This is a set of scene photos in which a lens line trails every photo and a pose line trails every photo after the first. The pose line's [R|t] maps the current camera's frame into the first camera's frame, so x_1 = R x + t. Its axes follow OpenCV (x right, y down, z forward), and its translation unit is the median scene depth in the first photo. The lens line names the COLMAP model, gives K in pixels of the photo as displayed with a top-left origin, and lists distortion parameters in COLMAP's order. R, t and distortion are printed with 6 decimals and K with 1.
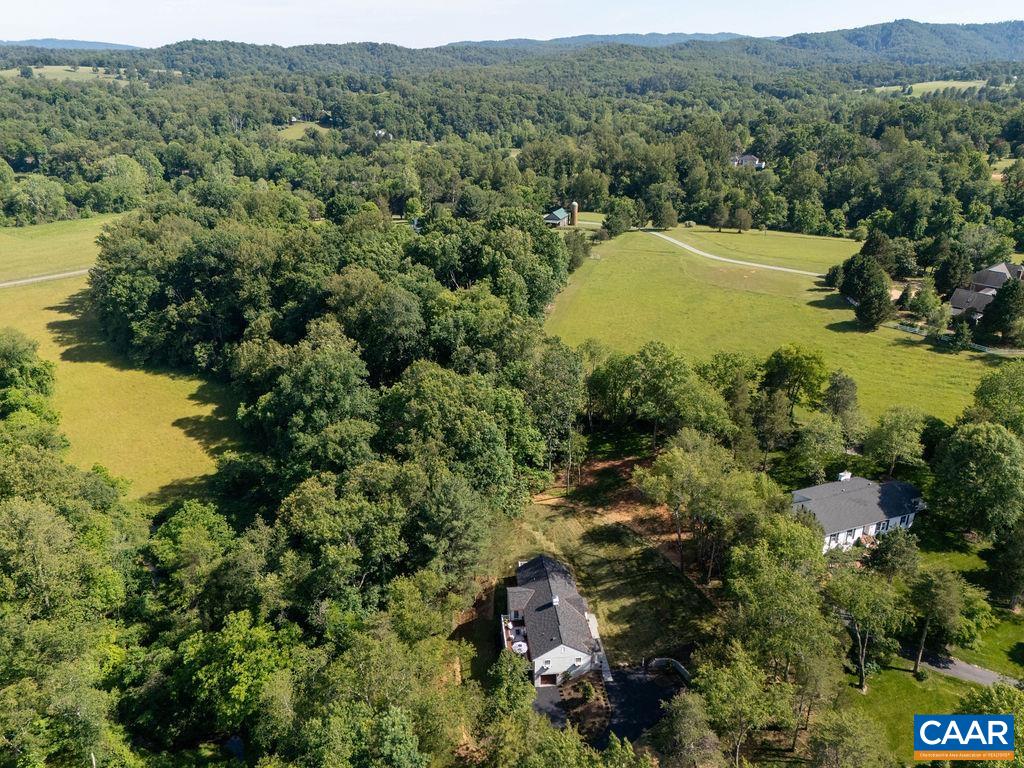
lens RADIAL K [[748.9, 0, 512.0], [0, 748.9, 384.0], [0, 0, 1]] dist [0.069606, -0.062082]
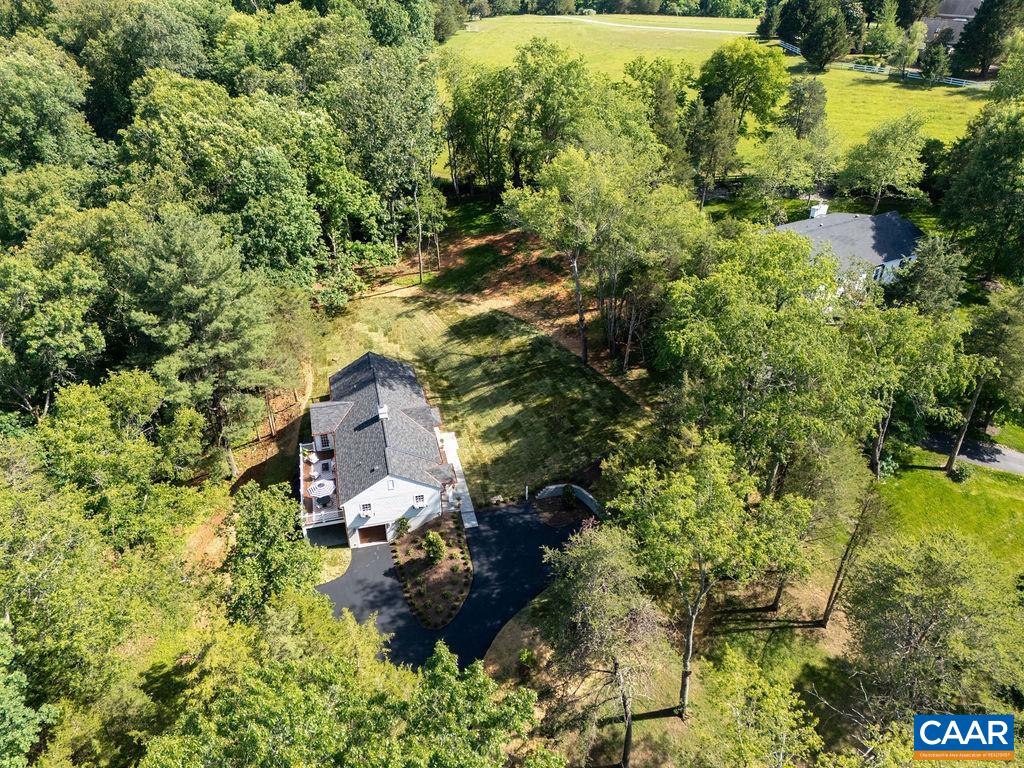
lens RADIAL K [[748.9, 0, 512.0], [0, 748.9, 384.0], [0, 0, 1]] dist [0.069606, -0.062082]
pose [[0.991365, -0.065140, 0.113804, 0.026918], [0.045658, 0.985051, 0.166101, 0.049037], [-0.122923, -0.159471, 0.979520, 0.115190]]
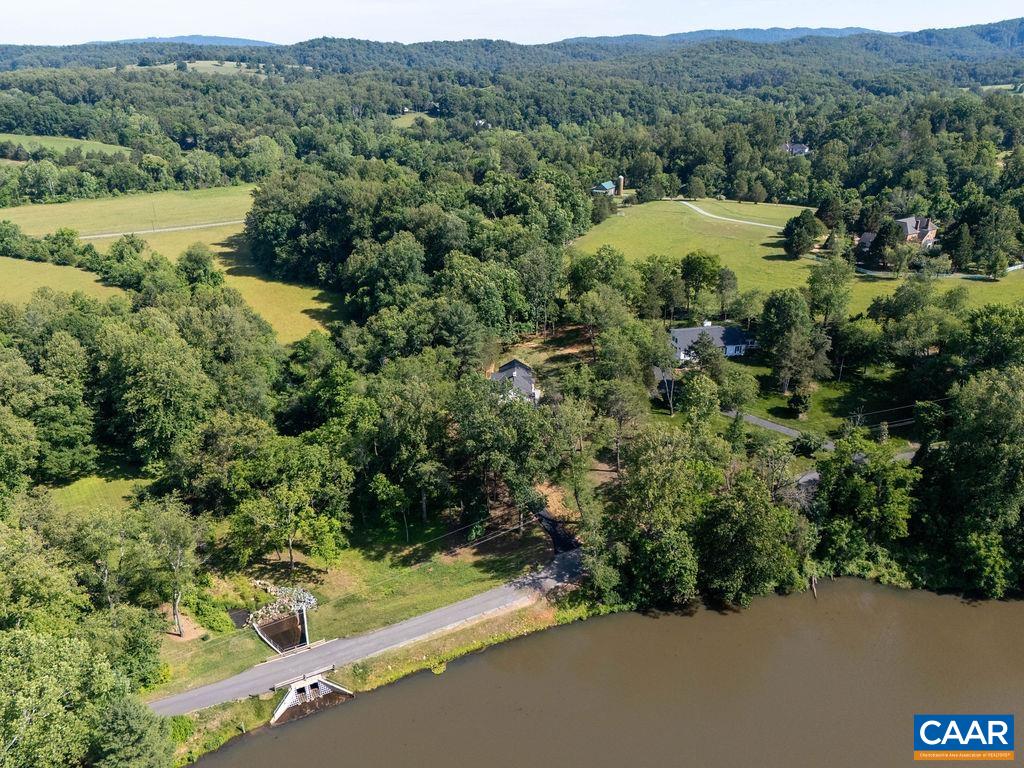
lens RADIAL K [[748.9, 0, 512.0], [0, 748.9, 384.0], [0, 0, 1]] dist [0.069606, -0.062082]
pose [[0.989972, 0.059293, -0.128219, 0.079711], [-0.058673, 0.998240, 0.008610, 0.085434], [0.128504, -0.001001, 0.991709, -0.208971]]
